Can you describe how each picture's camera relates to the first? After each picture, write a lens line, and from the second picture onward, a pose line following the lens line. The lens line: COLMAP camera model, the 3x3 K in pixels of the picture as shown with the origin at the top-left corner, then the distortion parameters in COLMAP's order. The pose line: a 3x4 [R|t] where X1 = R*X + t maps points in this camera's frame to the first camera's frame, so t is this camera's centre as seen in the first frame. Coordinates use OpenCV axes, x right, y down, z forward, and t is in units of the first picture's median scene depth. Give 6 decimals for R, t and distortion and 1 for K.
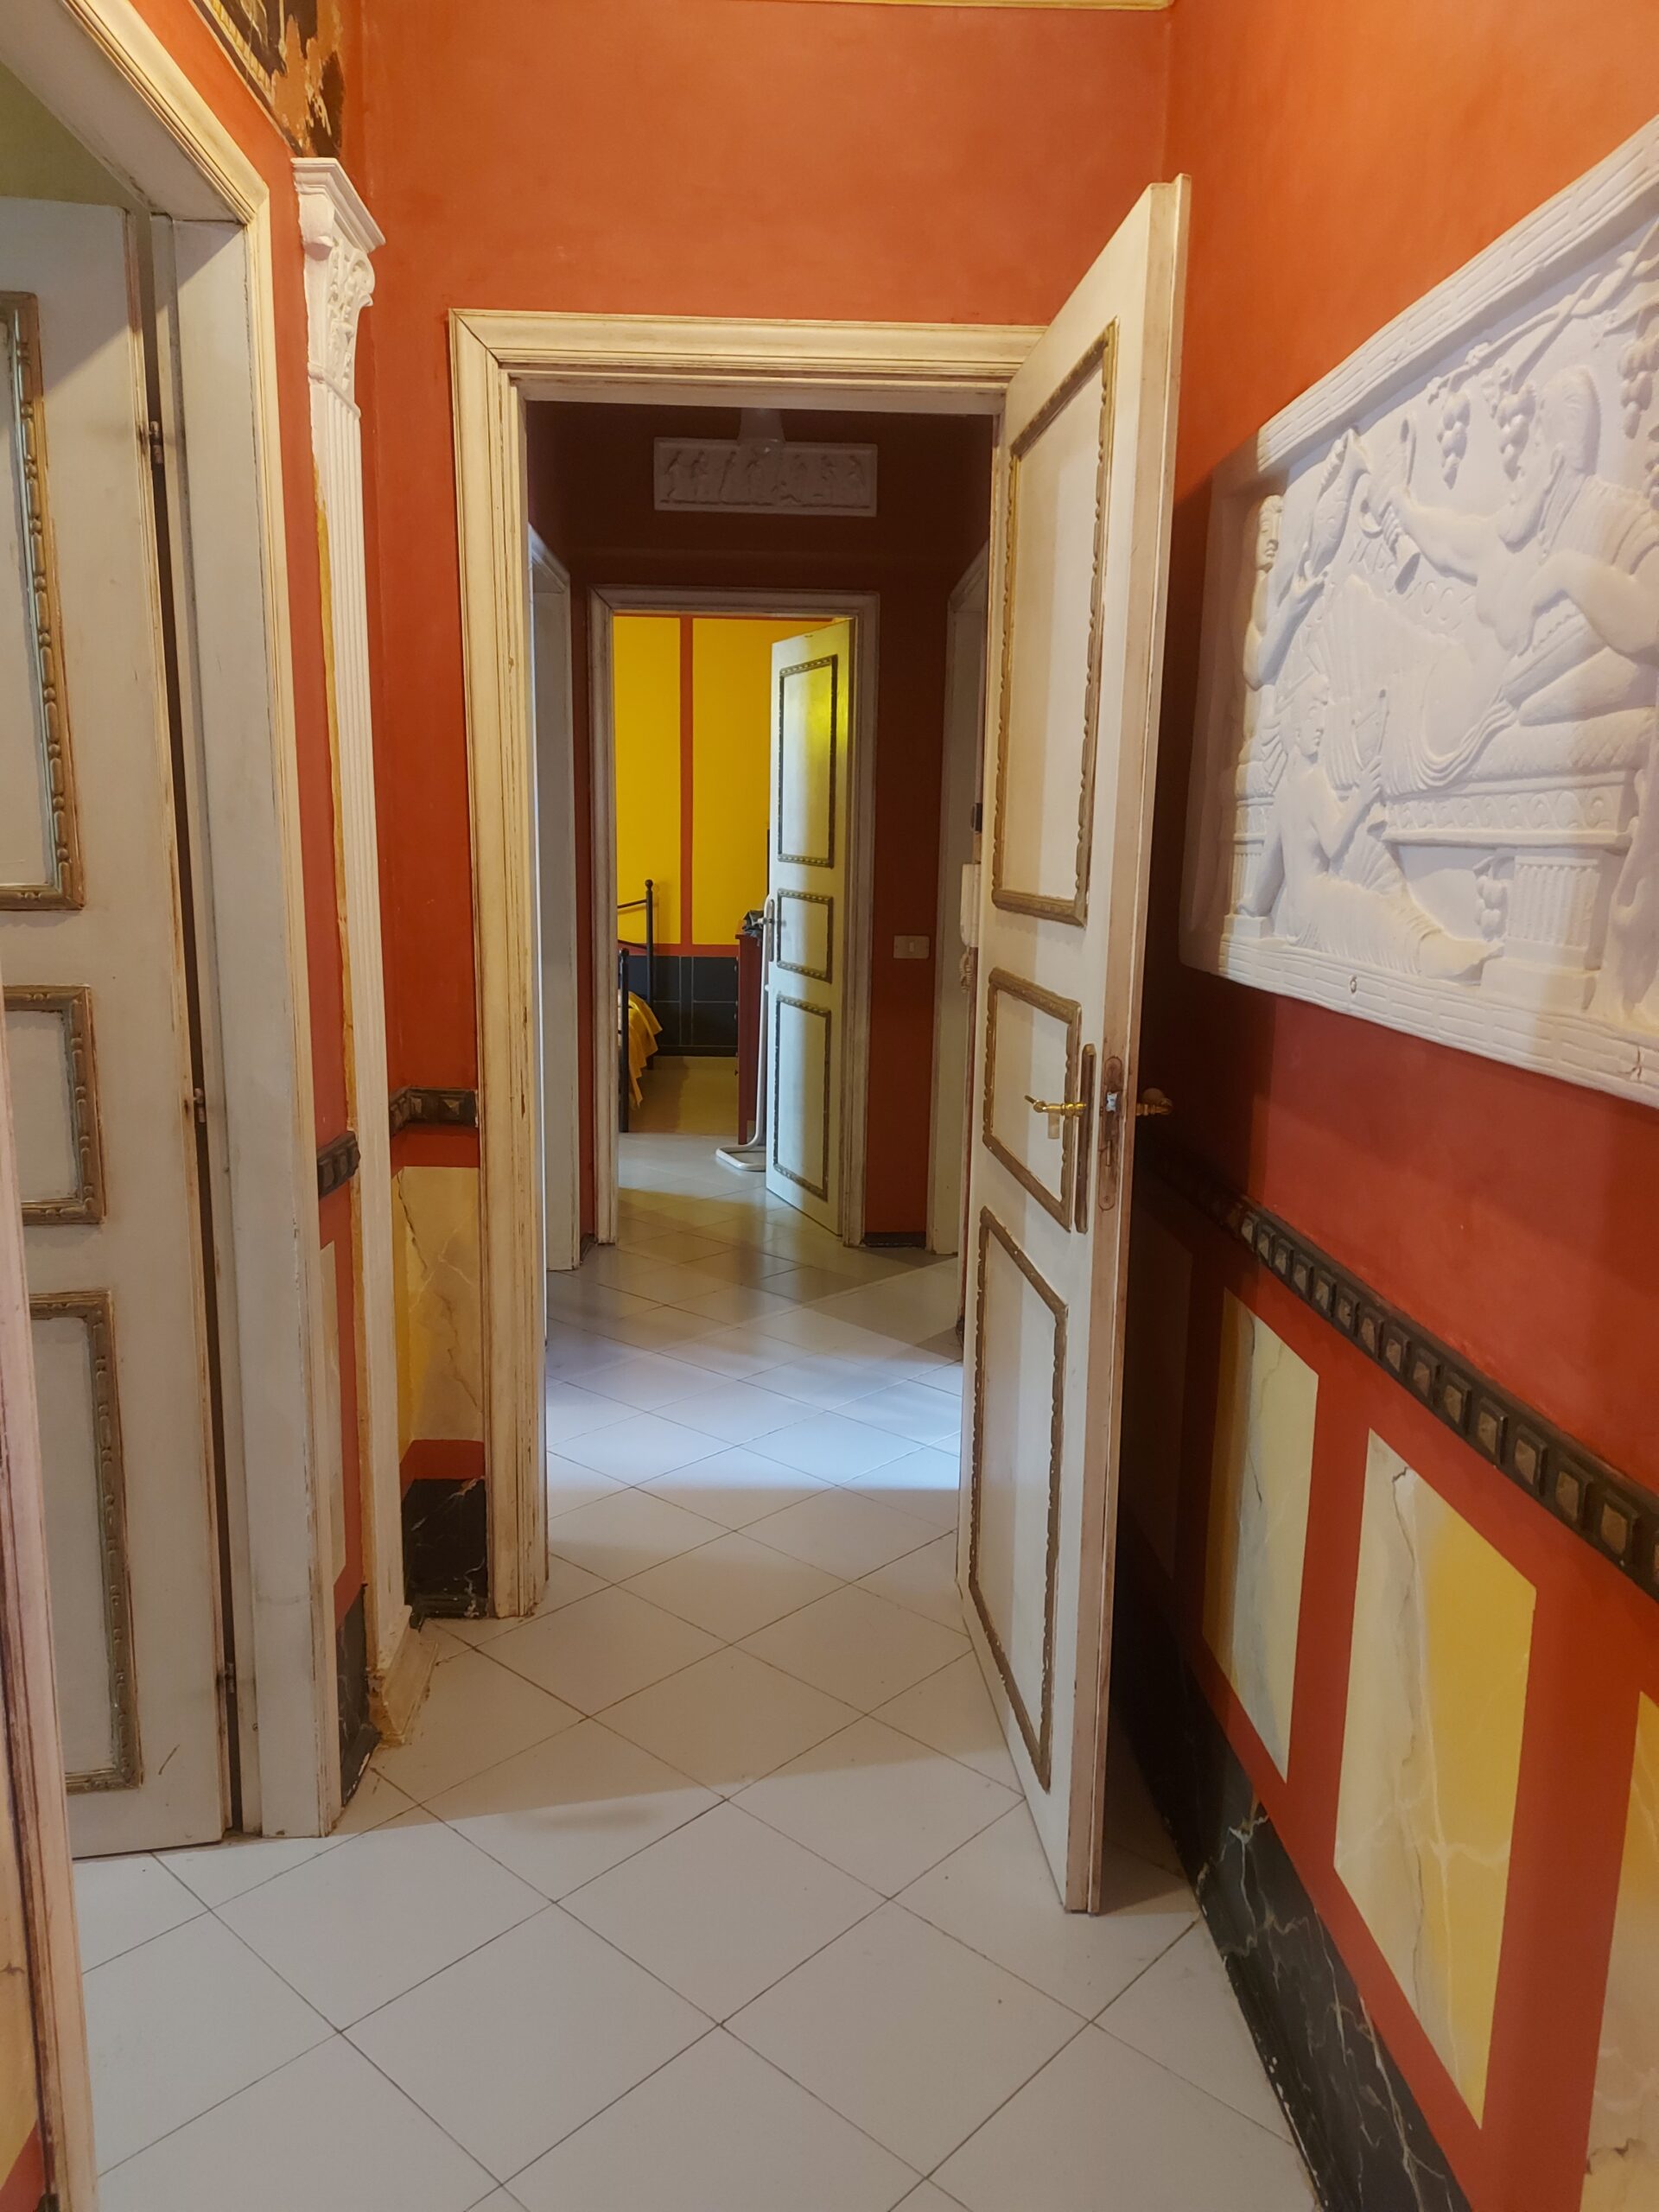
lens RADIAL K [[1571.1, 0, 823.6], [0, 1571.1, 1100.2], [0, 0, 1]] dist [0.020521, -0.047254]
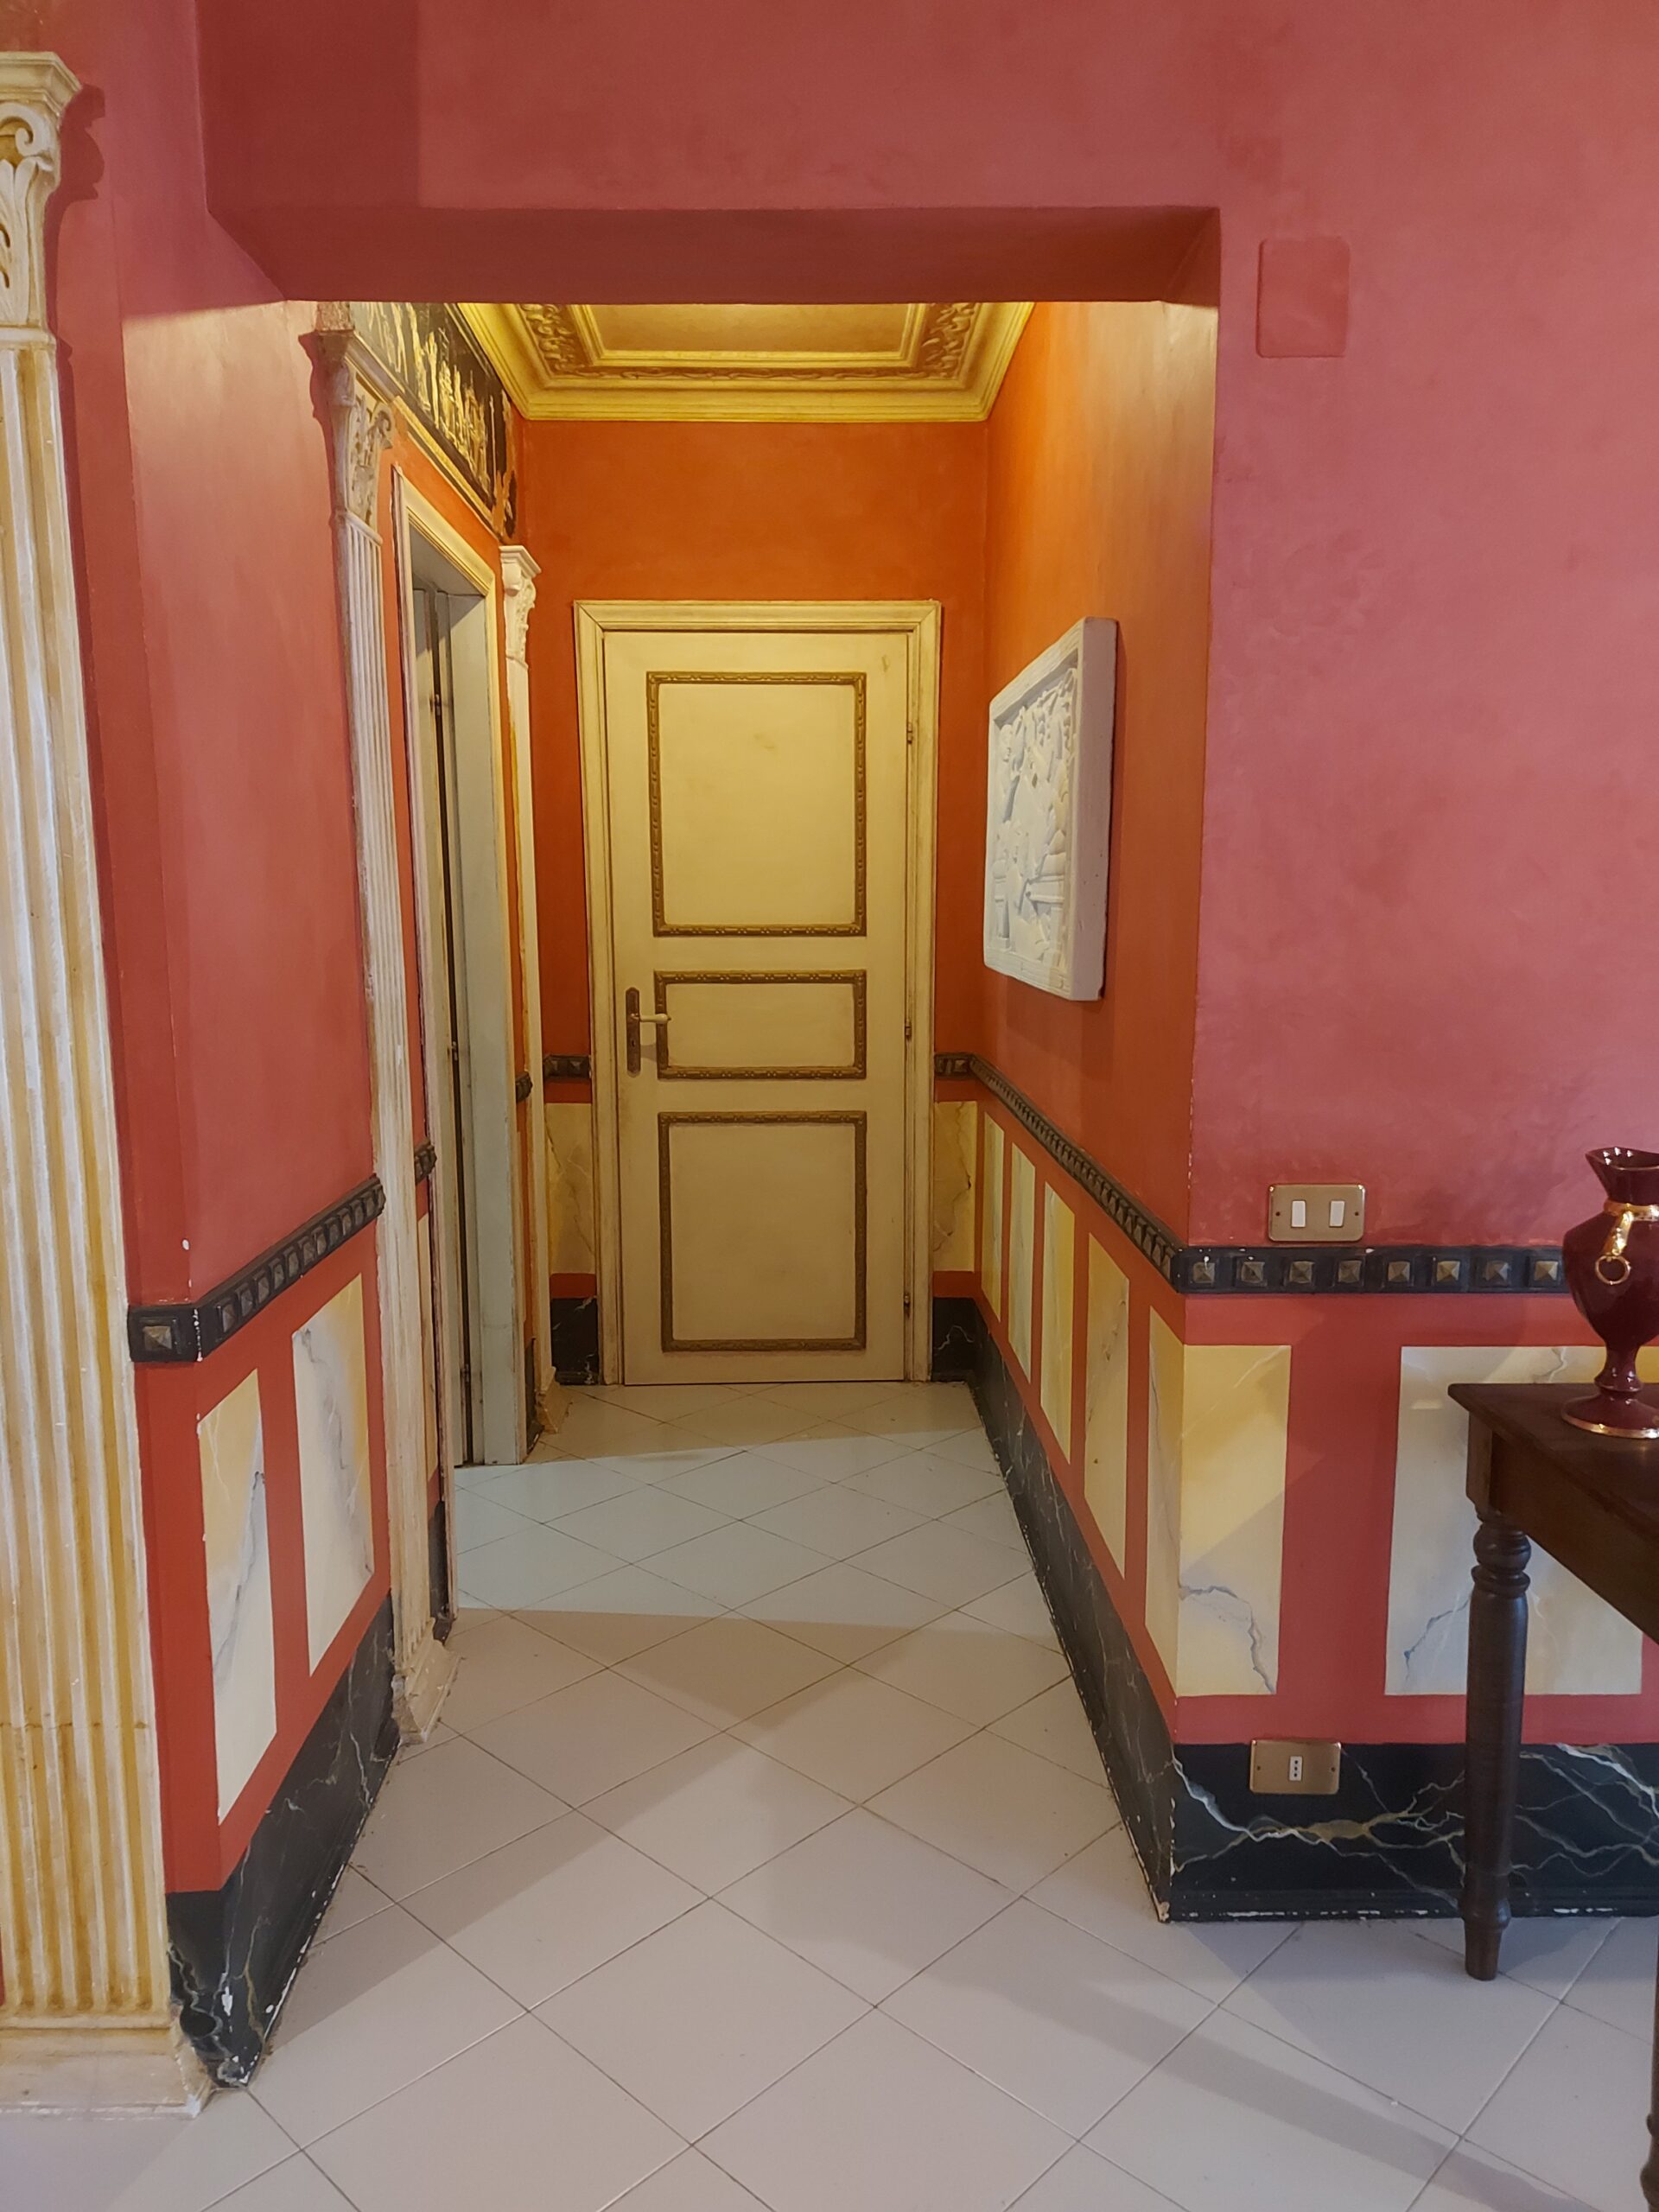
lens RADIAL K [[1571.1, 0, 834.0], [0, 1571.1, 1117.6], [0, 0, 1]] dist [0.020521, -0.047254]
pose [[0.999715, -0.016031, -0.017681, 0.079144], [0.015670, 0.999670, -0.020363, 0.120876], [0.018001, 0.020081, 0.999636, -0.808912]]
